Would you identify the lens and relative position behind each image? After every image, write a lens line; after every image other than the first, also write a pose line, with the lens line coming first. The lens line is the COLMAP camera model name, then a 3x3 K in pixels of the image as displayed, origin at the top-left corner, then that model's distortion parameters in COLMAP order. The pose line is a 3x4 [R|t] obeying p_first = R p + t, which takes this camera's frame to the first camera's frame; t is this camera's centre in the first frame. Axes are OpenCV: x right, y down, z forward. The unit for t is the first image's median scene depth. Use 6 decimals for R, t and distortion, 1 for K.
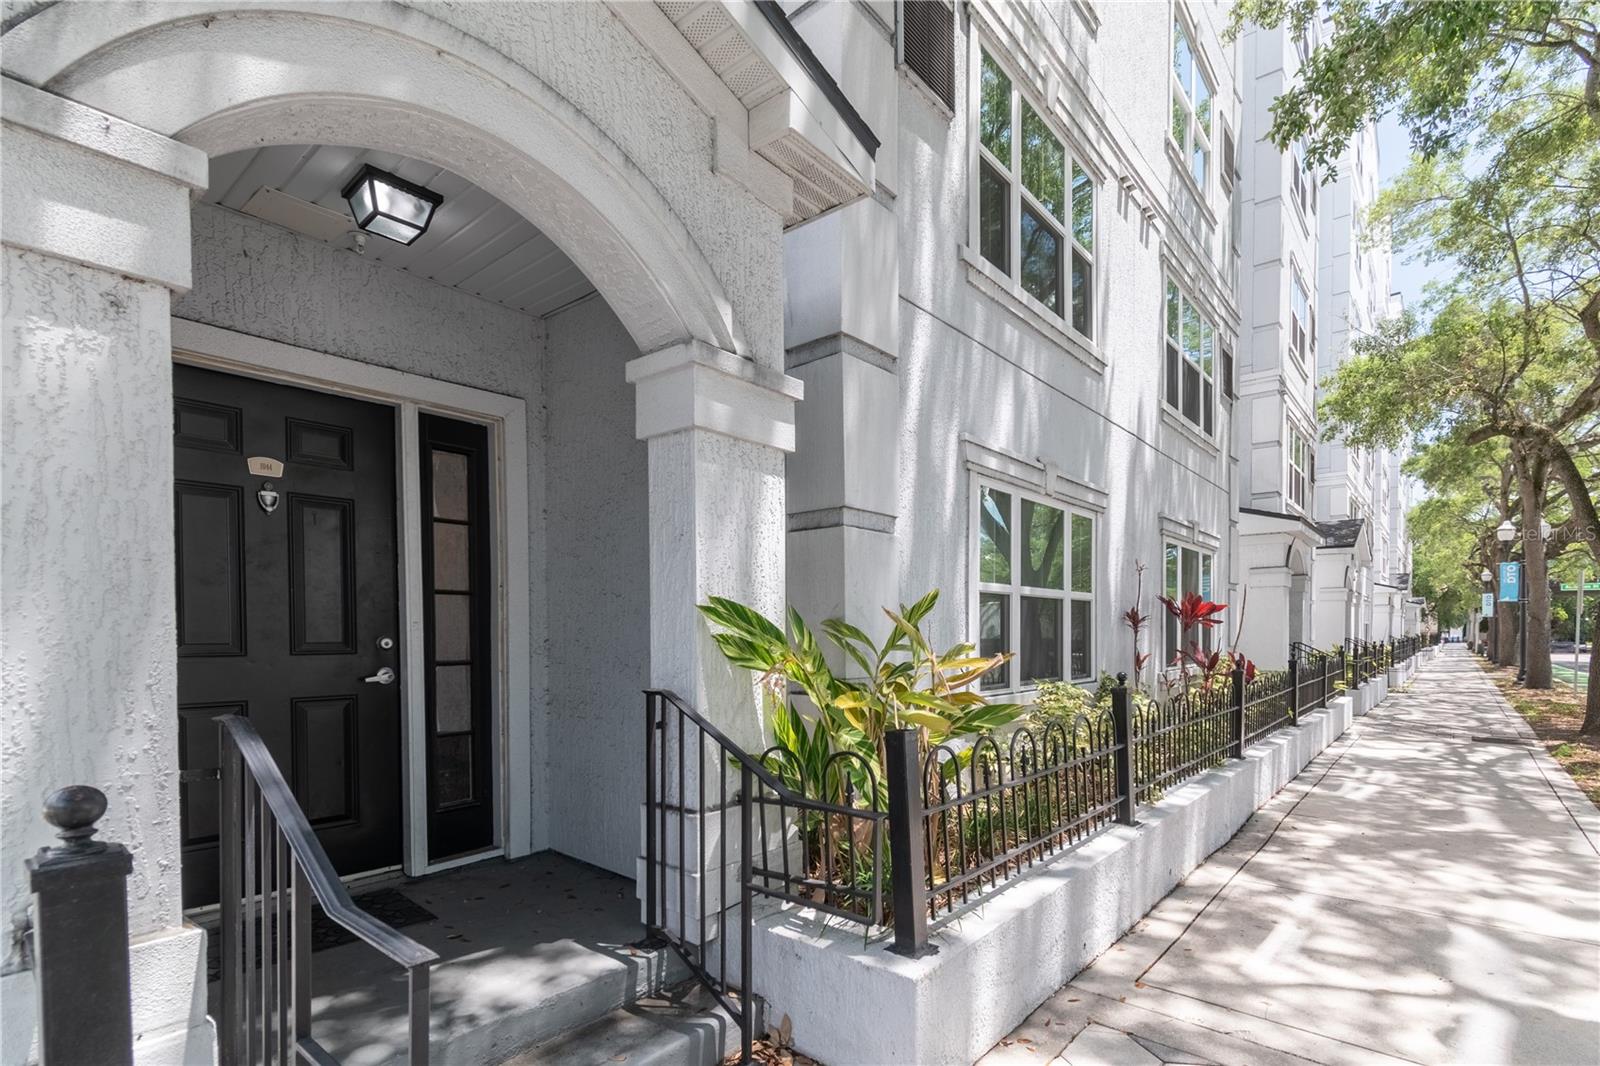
lens RADIAL K [[741.4, 0, 803.0], [0, 741.4, 641.8], [0, 0, 1]] dist [-0.001709, 0.000397]
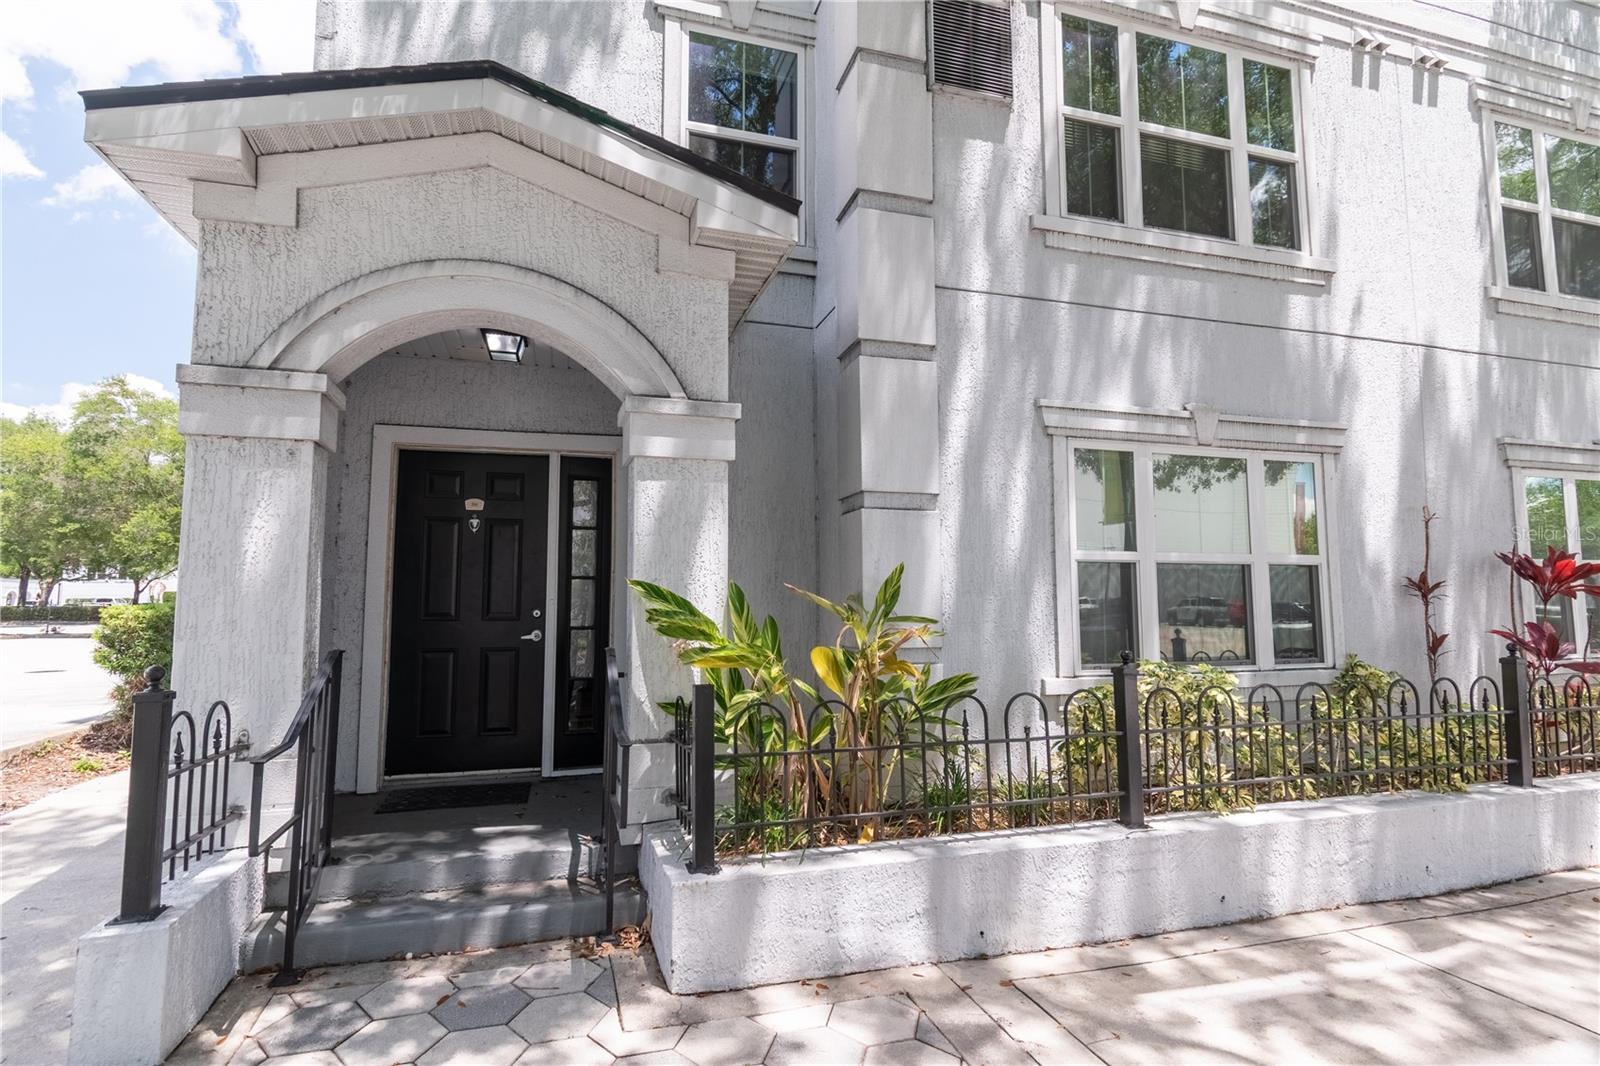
lens RADIAL K [[778.9, 0, 800.0], [0, 778.9, 533.0], [0, 0, 1]] dist [-0.001499, -0.000145]
pose [[0.823452, -0.052175, -0.564982, 0.761617], [-0.006617, 0.994812, -0.101514, -0.003017], [0.567347, 0.087331, 0.818835, 0.002356]]
